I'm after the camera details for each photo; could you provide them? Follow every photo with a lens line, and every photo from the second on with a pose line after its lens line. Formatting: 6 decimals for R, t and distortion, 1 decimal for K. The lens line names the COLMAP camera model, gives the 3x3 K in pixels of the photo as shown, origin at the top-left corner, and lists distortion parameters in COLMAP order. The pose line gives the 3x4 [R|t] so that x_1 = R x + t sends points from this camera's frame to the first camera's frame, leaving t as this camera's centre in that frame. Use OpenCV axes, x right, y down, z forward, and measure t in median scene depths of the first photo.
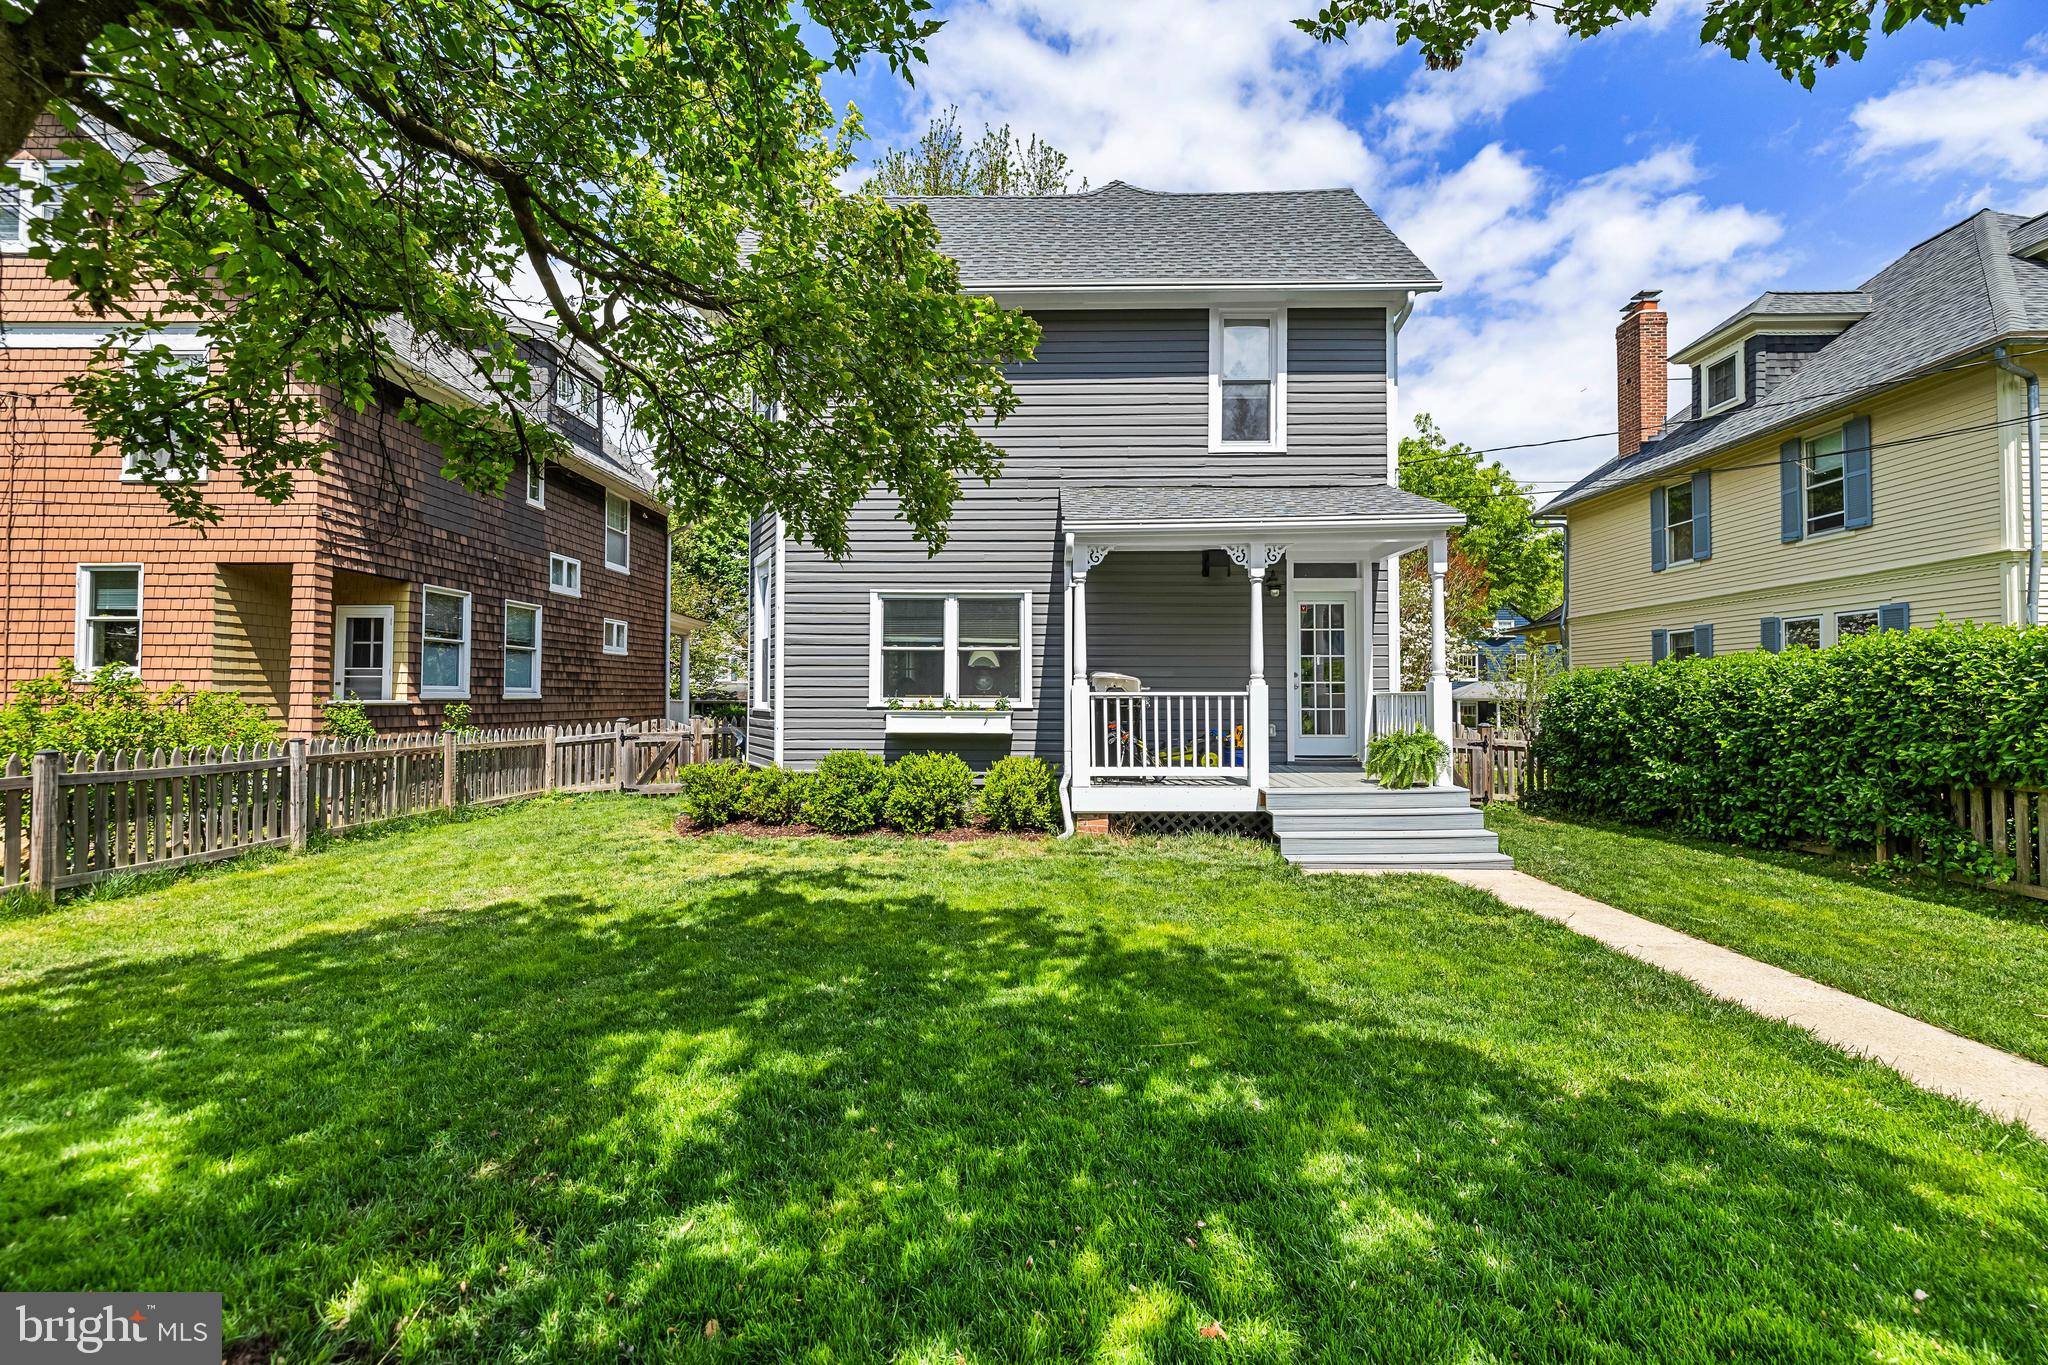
lens RADIAL K [[869.6, 0, 1029.1], [0, 869.6, 678.3], [0, 0, 1]] dist [0.002364, 0.001000]
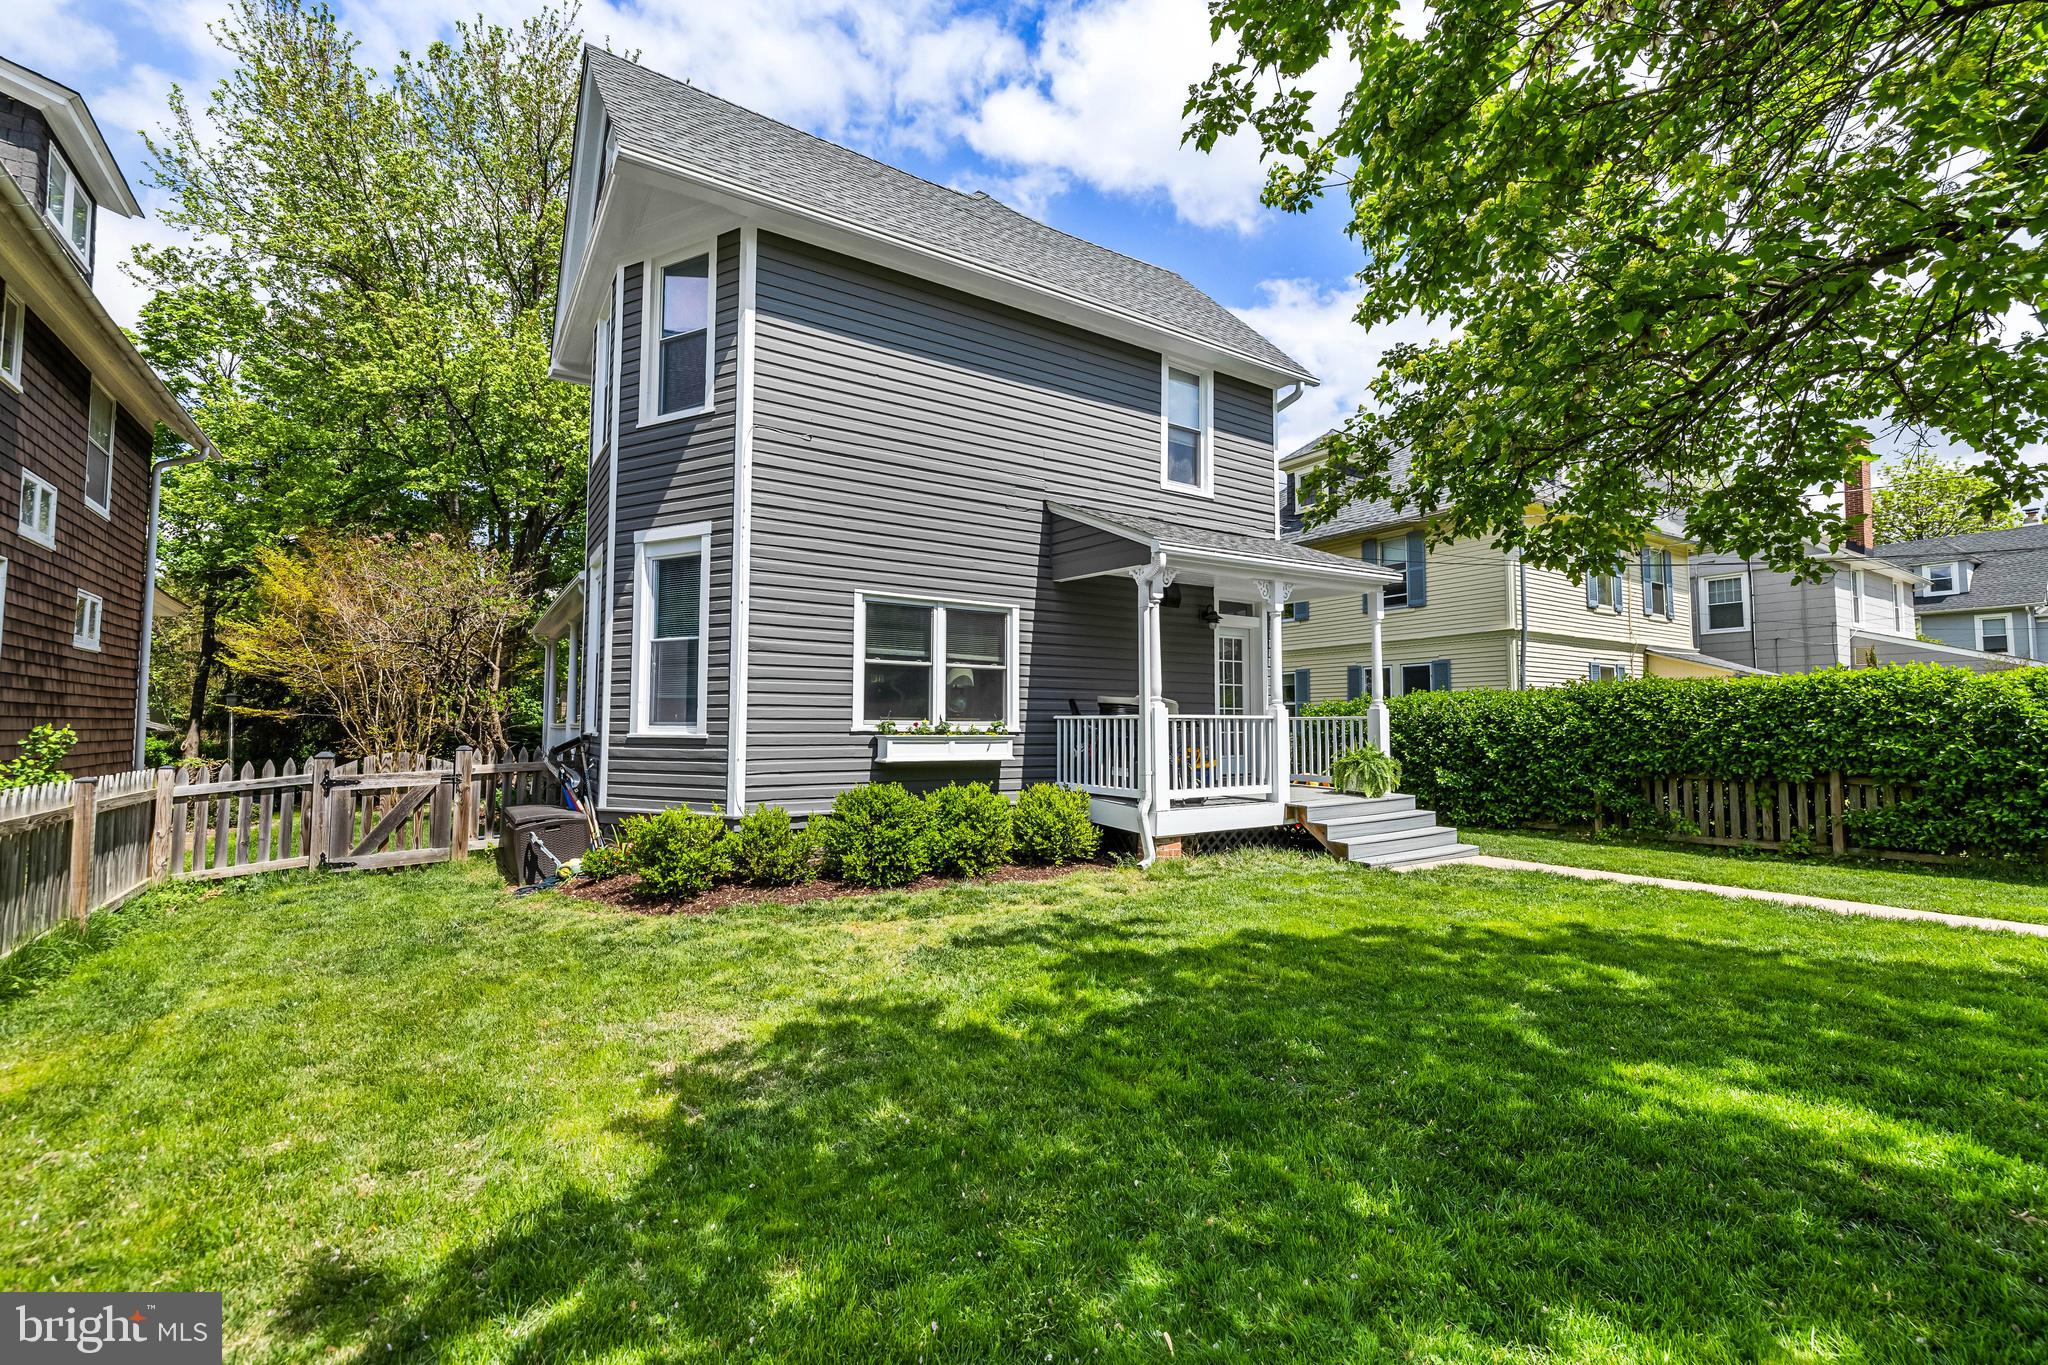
lens RADIAL K [[869.6, 0, 1028.9], [0, 869.6, 684.2], [0, 0, 1]] dist [0.002364, 0.001000]
pose [[0.817614, 0.027723, 0.575099, -0.518619], [-0.013054, 0.999476, -0.029621, 0.010390], [-0.575618, 0.016711, 0.817548, 0.231708]]
